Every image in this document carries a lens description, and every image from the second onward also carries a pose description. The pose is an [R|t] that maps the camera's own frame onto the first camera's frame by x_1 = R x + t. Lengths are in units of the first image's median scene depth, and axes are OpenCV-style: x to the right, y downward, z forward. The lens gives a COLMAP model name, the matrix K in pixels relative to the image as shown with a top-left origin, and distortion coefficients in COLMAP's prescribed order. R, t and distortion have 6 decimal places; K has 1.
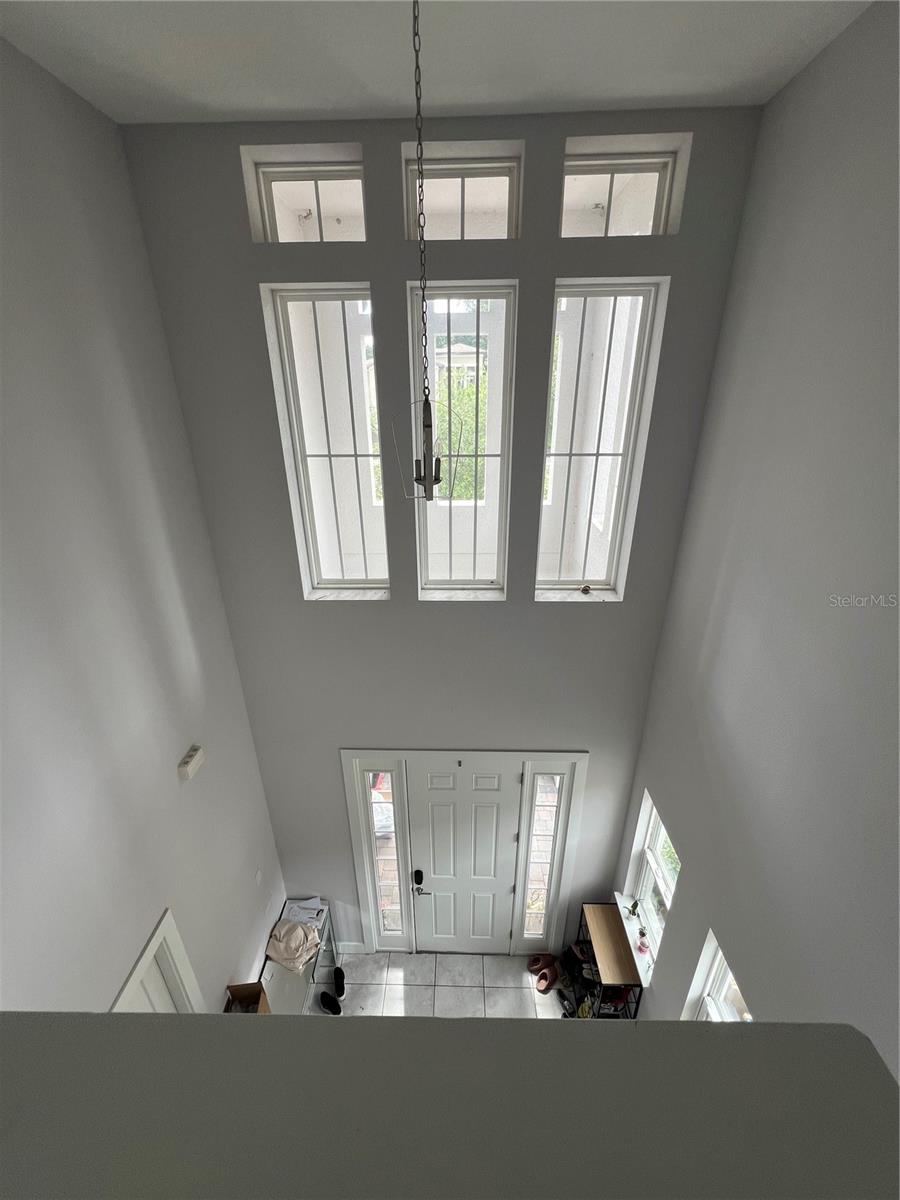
lens RADIAL K [[480.1, 0, 446.3], [0, 480.1, 598.7], [0, 0, 1]] dist [-0.002801, -0.000077]
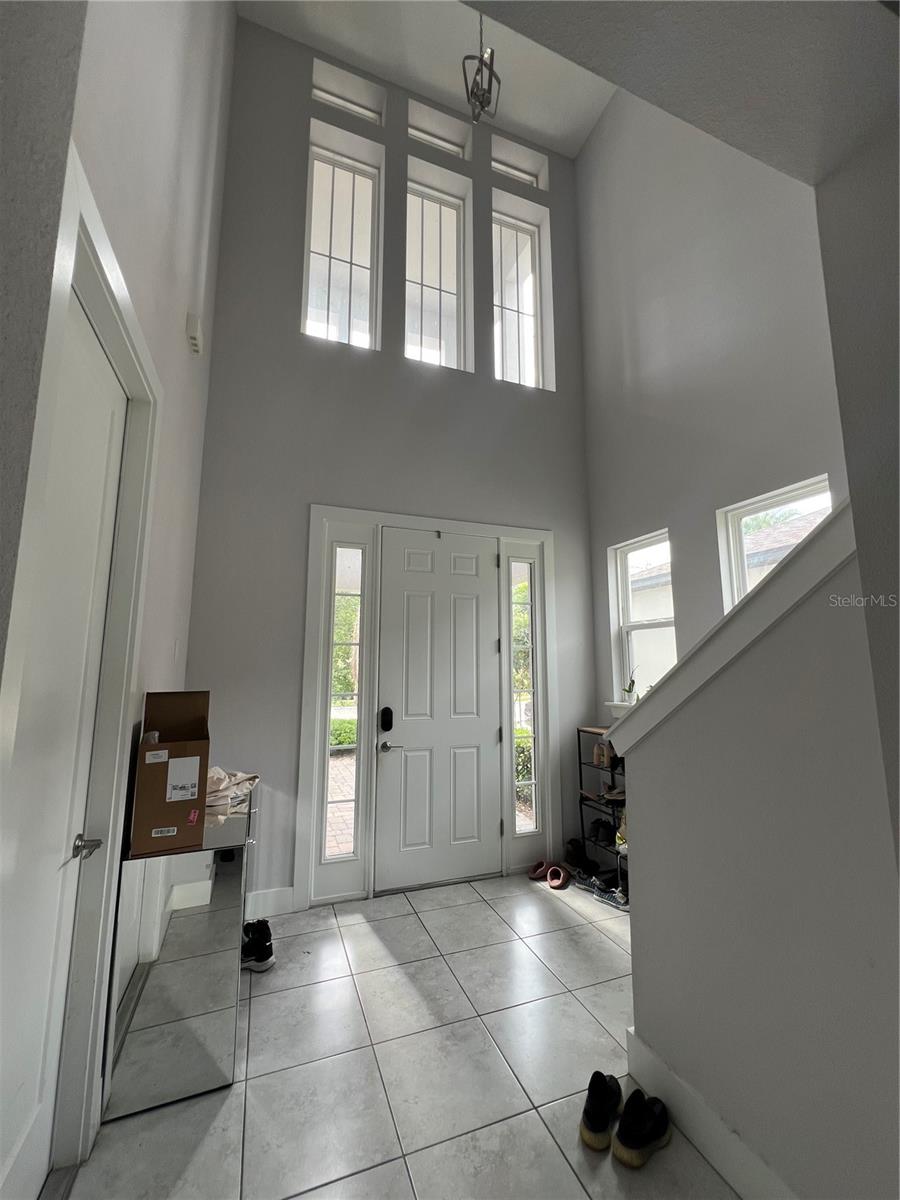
lens RADIAL K [[481.7, 0, 451.6], [0, 481.7, 598.2], [0, 0, 1]] dist [-0.000047, -0.000029]
pose [[0.924700, 0.064593, 0.375176, -0.270279], [0.144836, 0.851701, -0.503614, 0.842017], [-0.352068, 0.520031, 0.778213, 0.278689]]
